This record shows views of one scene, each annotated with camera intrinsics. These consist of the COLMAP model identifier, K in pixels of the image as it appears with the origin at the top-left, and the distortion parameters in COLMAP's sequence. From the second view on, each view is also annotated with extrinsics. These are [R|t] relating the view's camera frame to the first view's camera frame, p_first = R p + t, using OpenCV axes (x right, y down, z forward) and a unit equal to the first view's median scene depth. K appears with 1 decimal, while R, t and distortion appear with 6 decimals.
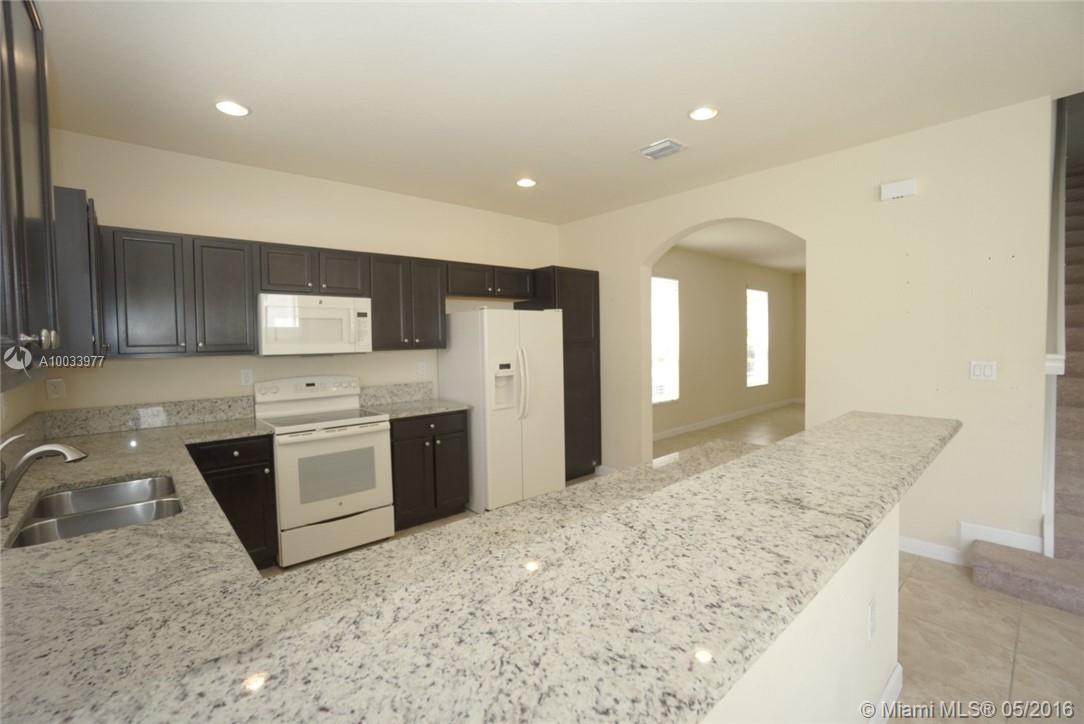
lens RADIAL K [[492.1, 0, 540.3], [0, 492.1, 357.9], [0, 0, 1]] dist [-0.040102, 0.014505]
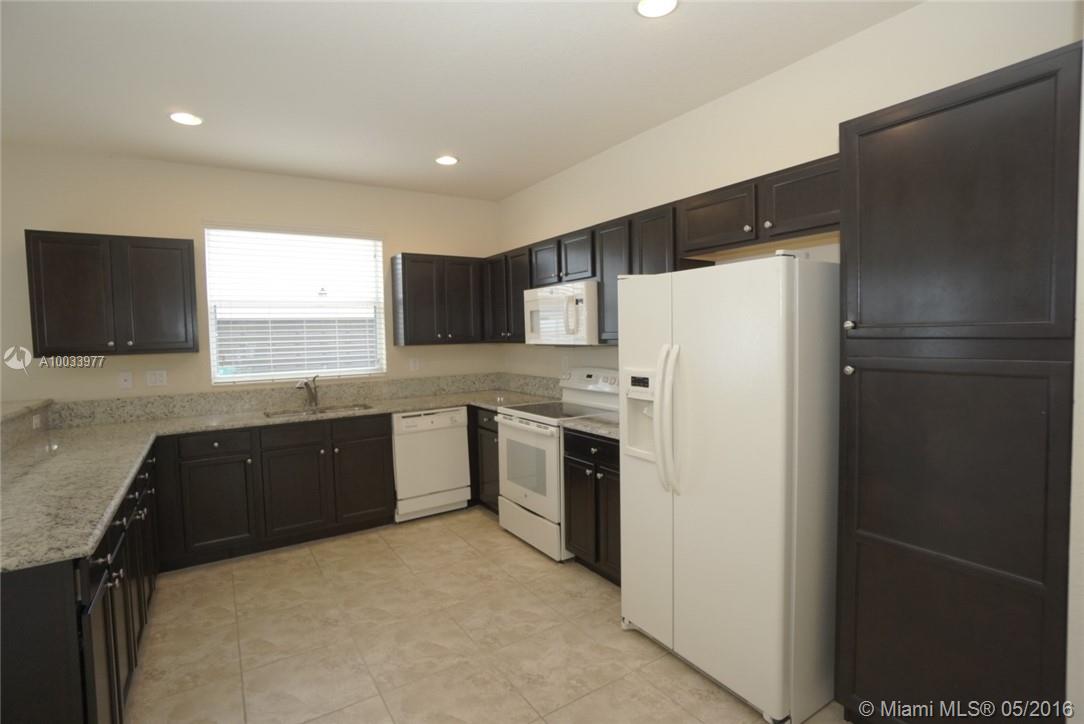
lens RADIAL K [[531.6, 0, 538.9], [0, 531.6, 356.0], [0, 0, 1]] dist [-0.047139, 0.026669]
pose [[-0.109076, 0.067868, -0.991714, 0.689213], [-0.015842, 0.997421, 0.070001, -0.067034], [0.993907, 0.023346, -0.107719, 1.226500]]
